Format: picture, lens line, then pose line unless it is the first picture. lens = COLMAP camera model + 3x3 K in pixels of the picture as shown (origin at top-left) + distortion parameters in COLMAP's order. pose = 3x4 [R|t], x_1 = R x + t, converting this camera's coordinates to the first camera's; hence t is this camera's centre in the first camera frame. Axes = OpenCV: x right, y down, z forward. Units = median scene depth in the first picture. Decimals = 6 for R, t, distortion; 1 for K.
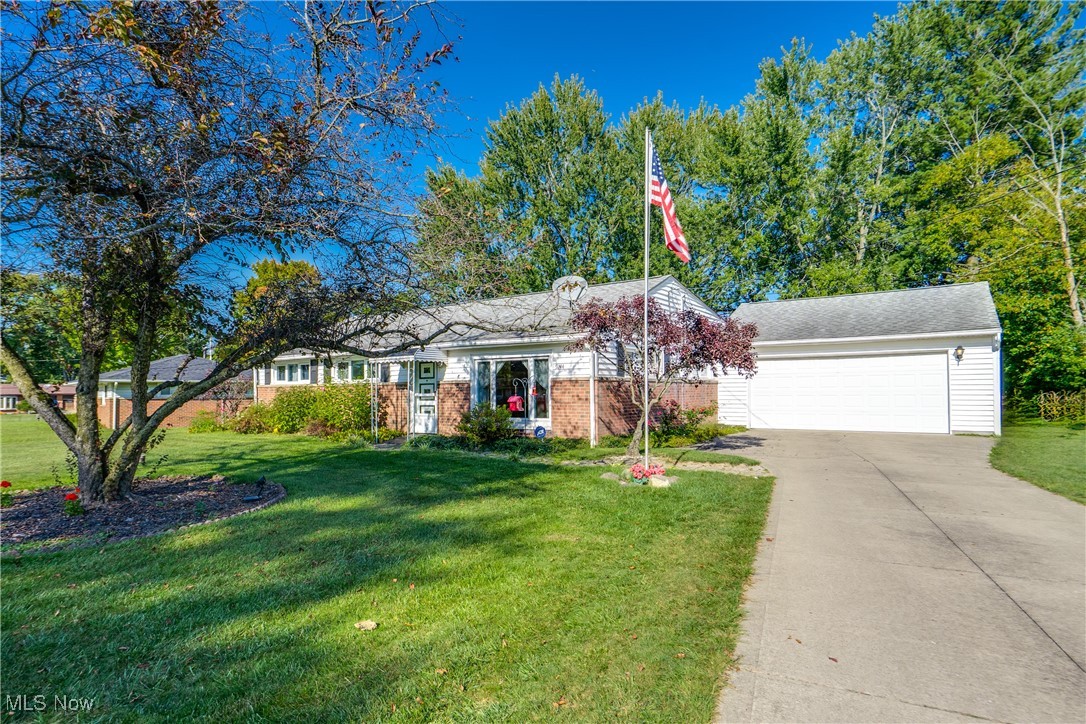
lens RADIAL K [[508.1, 0, 549.9], [0, 508.1, 363.4], [0, 0, 1]] dist [-0.003010, 0.001592]
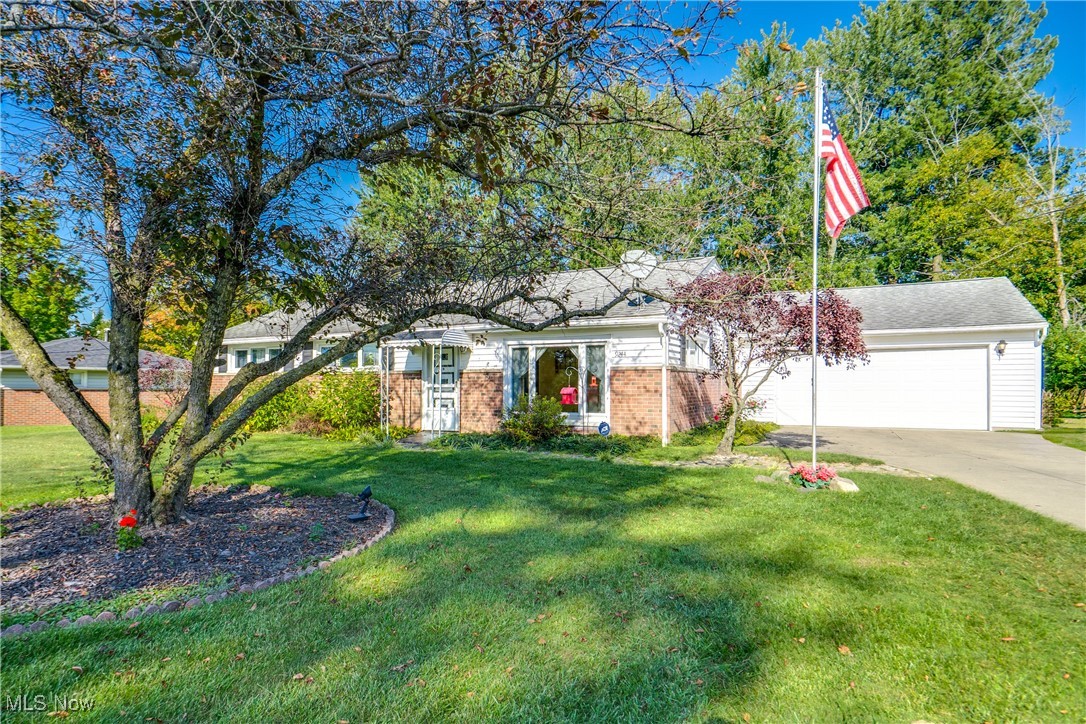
lens RADIAL K [[530.0, 0, 522.1], [0, 530.0, 364.2], [0, 0, 1]] dist [0.001590, 0.000727]
pose [[0.991983, 0.014224, 0.125566, -0.242702], [-0.015503, 0.999837, 0.009219, 0.017016], [-0.125414, -0.011092, 0.992042, 0.107707]]
